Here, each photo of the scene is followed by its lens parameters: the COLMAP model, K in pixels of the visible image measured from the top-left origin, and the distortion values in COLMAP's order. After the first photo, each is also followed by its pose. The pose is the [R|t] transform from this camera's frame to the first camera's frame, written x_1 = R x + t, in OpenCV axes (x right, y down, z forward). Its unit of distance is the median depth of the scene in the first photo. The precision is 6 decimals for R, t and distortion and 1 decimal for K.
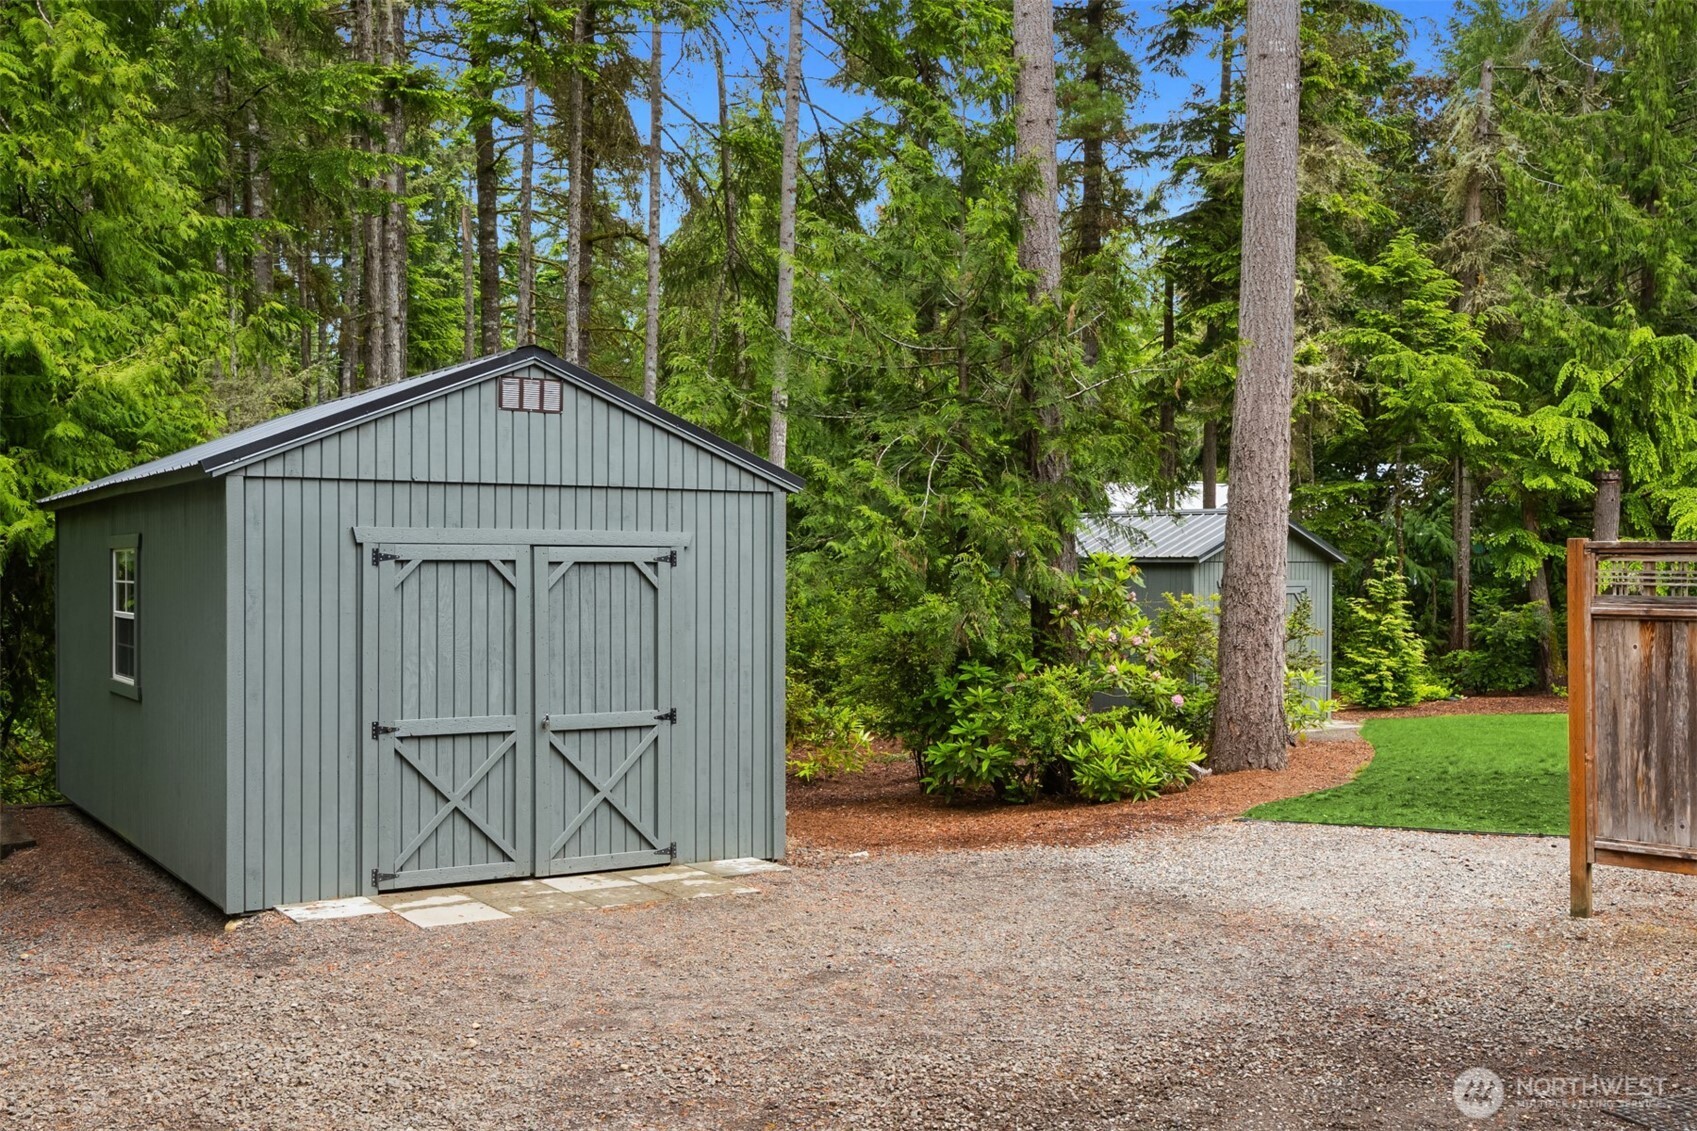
lens RADIAL K [[1693.2, 0, 846.4], [0, 1693.2, 580.2], [0, 0, 1]] dist [0.011130, 0.000000]
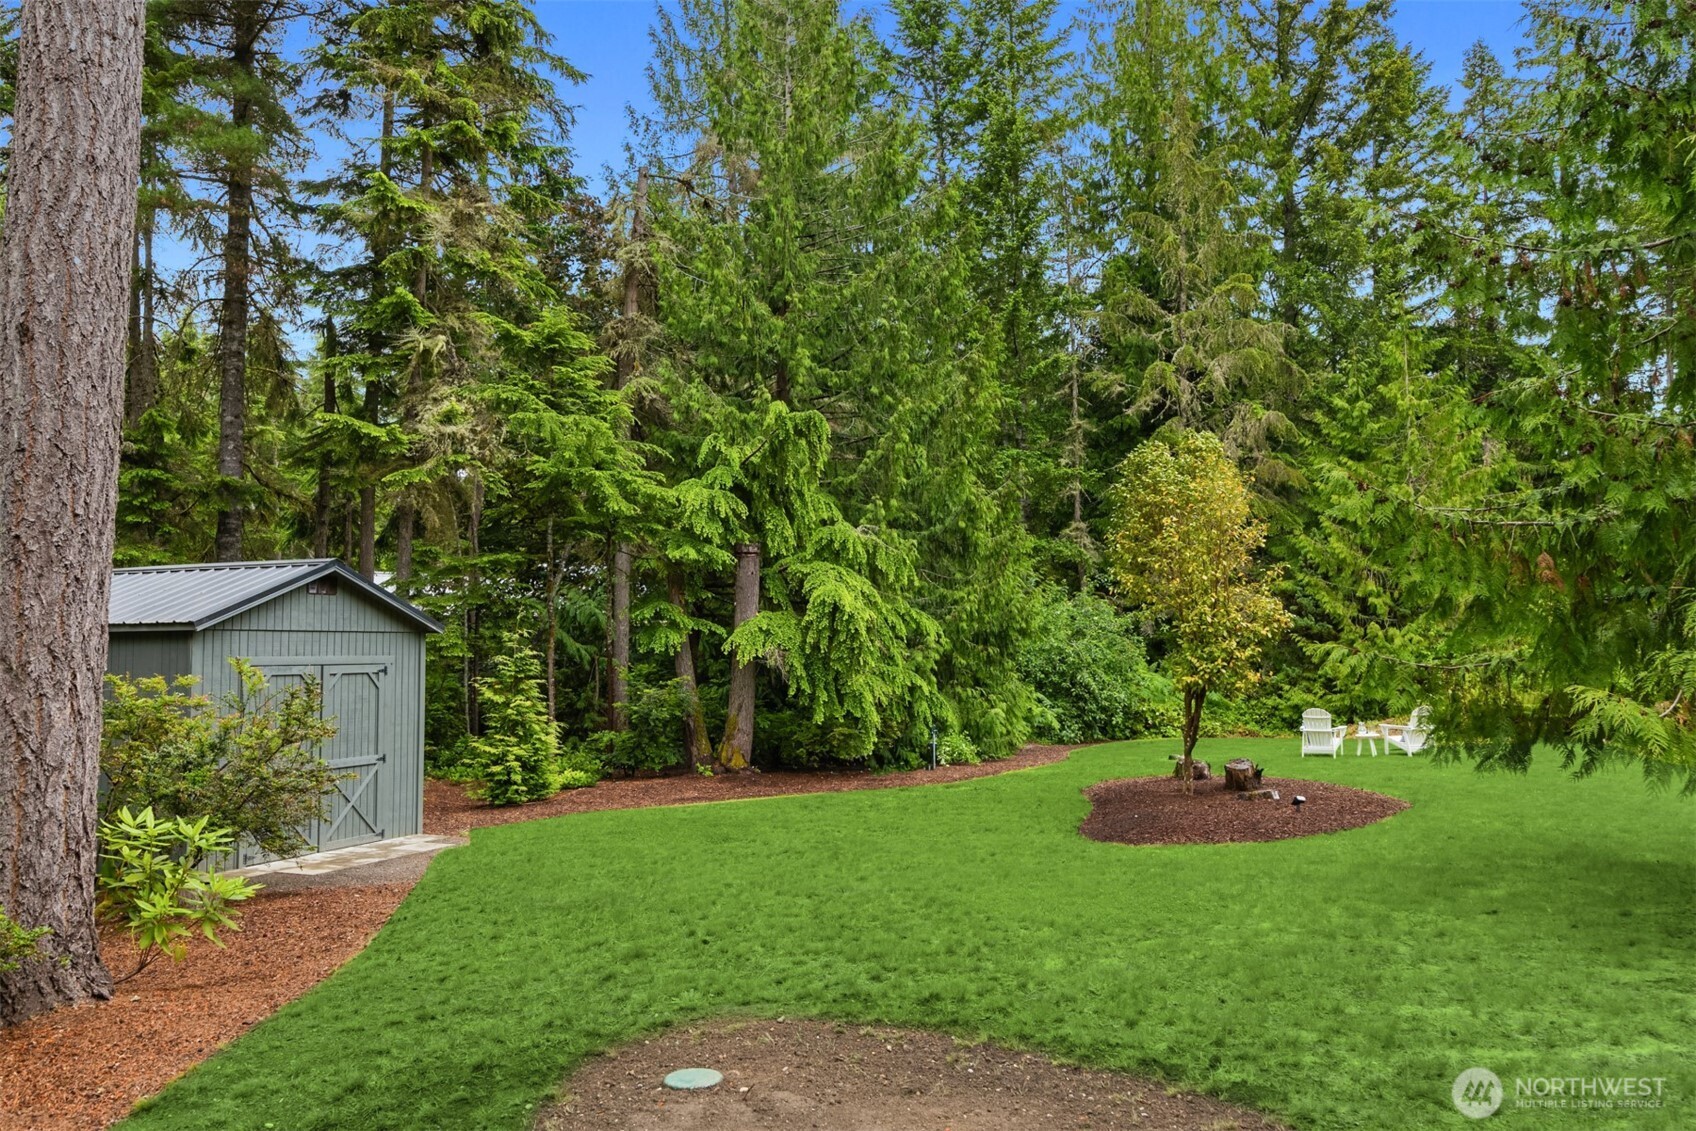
lens RADIAL K [[1271.2, 0, 844.4], [0, 1271.2, 564.6], [0, 0, 1]] dist [-0.012114, -0.001668]
pose [[0.884320, 0.021067, 0.466406, 0.150085], [0.015835, 0.997053, -0.075058, 0.004297], [-0.466613, 0.073761, 0.881380, 0.314687]]
